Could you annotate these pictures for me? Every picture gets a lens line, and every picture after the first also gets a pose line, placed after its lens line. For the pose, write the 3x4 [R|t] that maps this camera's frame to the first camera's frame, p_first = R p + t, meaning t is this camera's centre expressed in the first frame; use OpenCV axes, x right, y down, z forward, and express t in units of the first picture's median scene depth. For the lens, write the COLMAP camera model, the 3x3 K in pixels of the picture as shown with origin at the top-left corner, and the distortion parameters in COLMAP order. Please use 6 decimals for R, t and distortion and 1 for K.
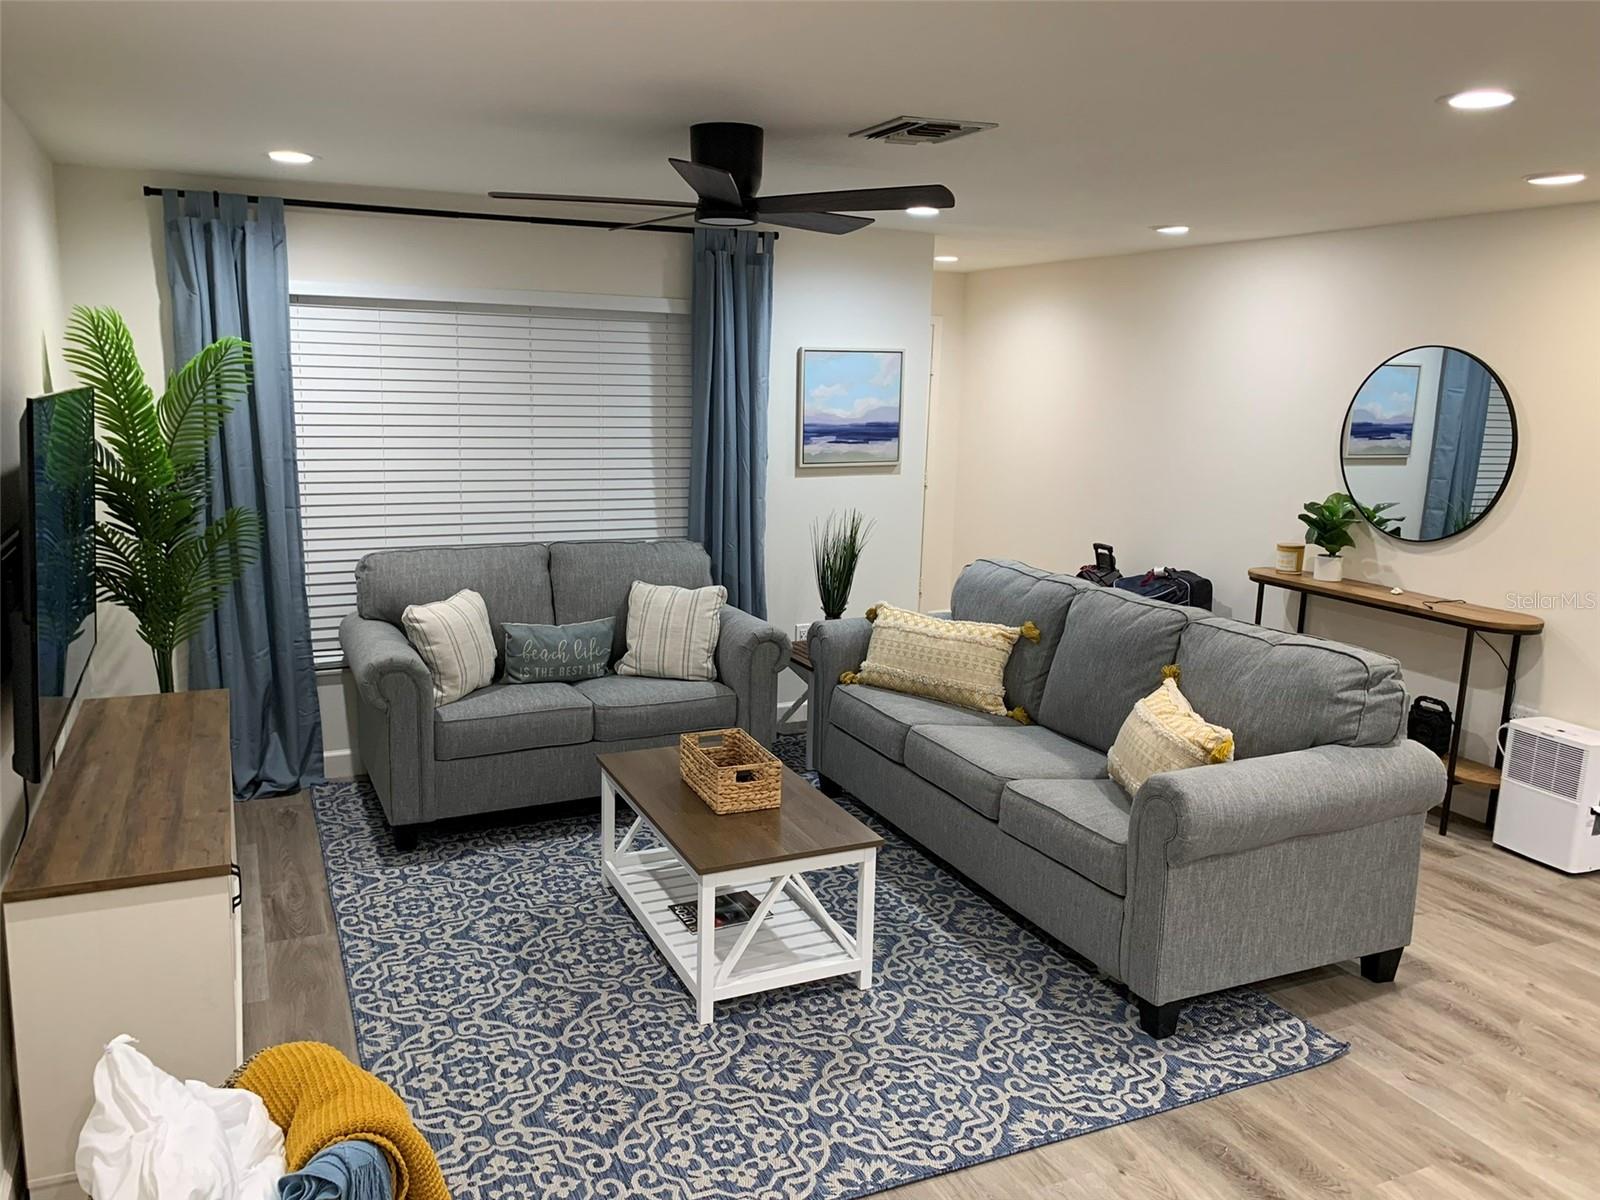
lens RADIAL K [[1269.8, 0, 800.0], [0, 1269.8, 600.0], [0, 0, 1]] dist [0.013685, -0.000350]
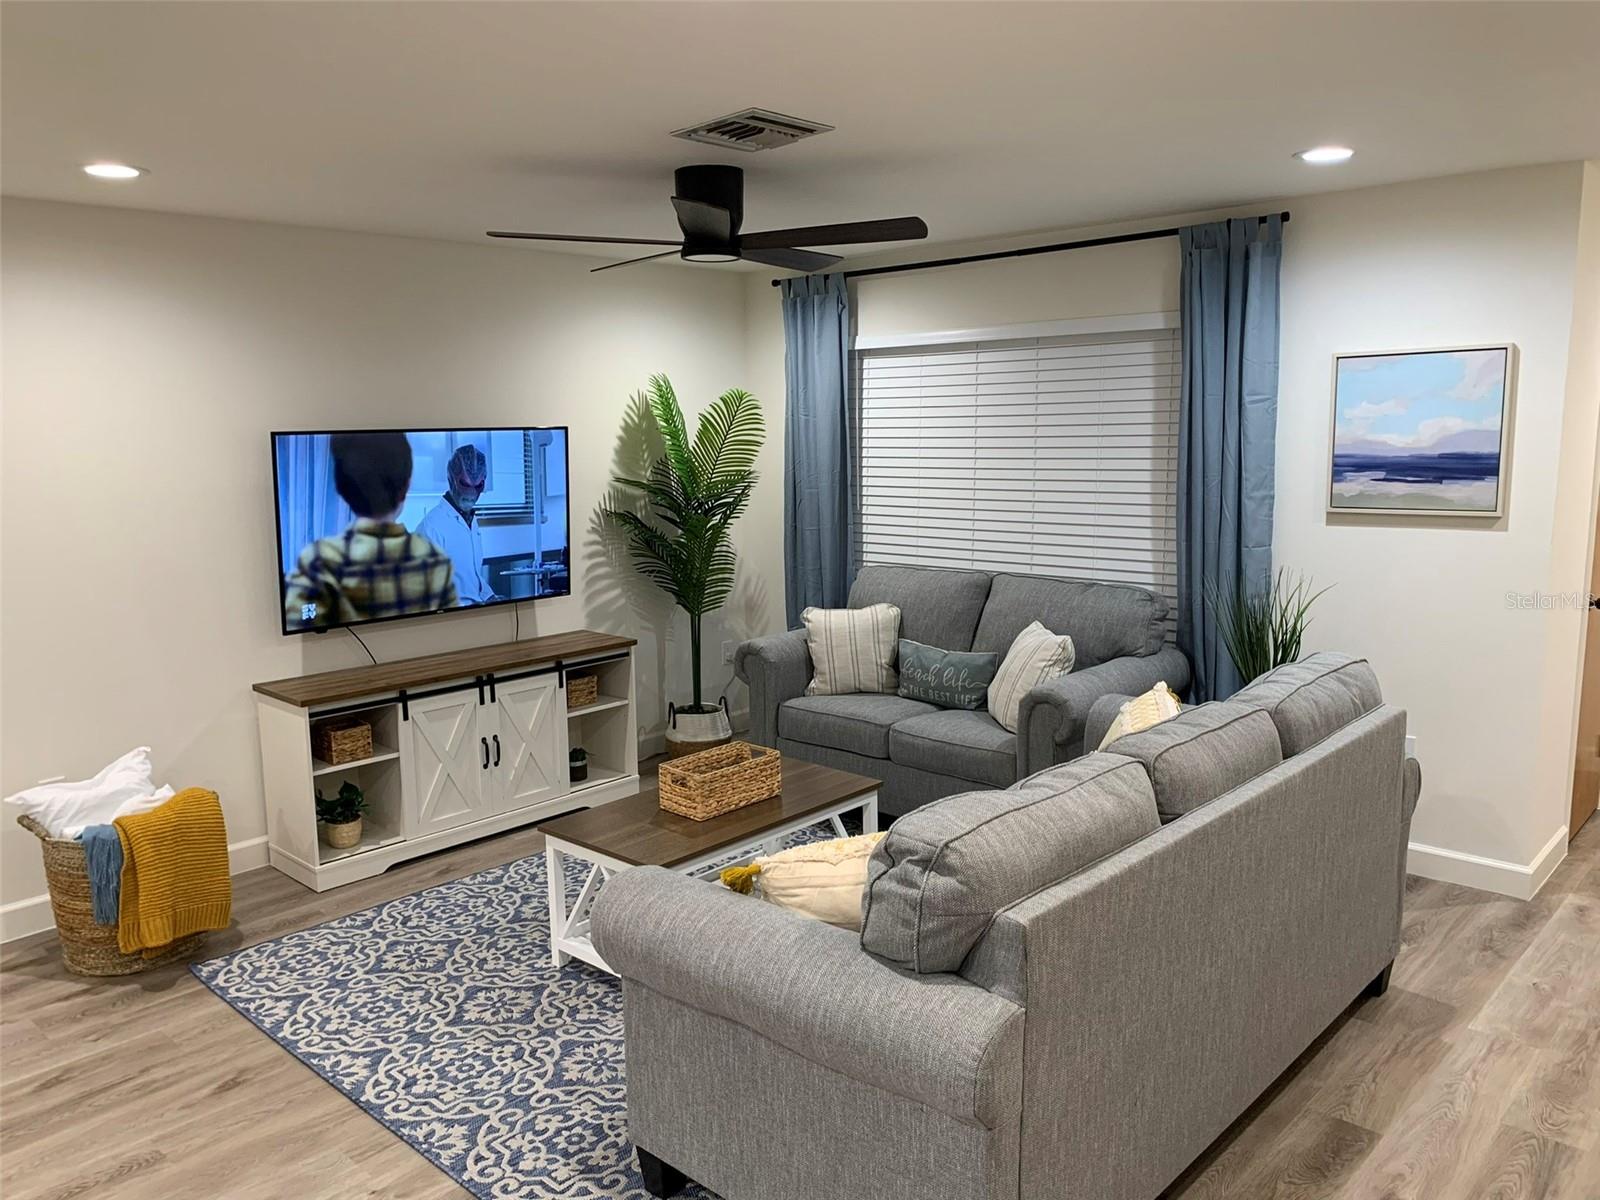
lens RADIAL K [[1277.0, 0, 800.0], [0, 1277.0, 600.0], [0, 0, 1]] dist [-0.010238, 0.048342]
pose [[0.342408, 0.100464, -0.934165, 0.656759], [-0.141053, 0.988495, 0.054606, -0.053905], [0.928903, 0.113069, 0.352639, 0.481156]]
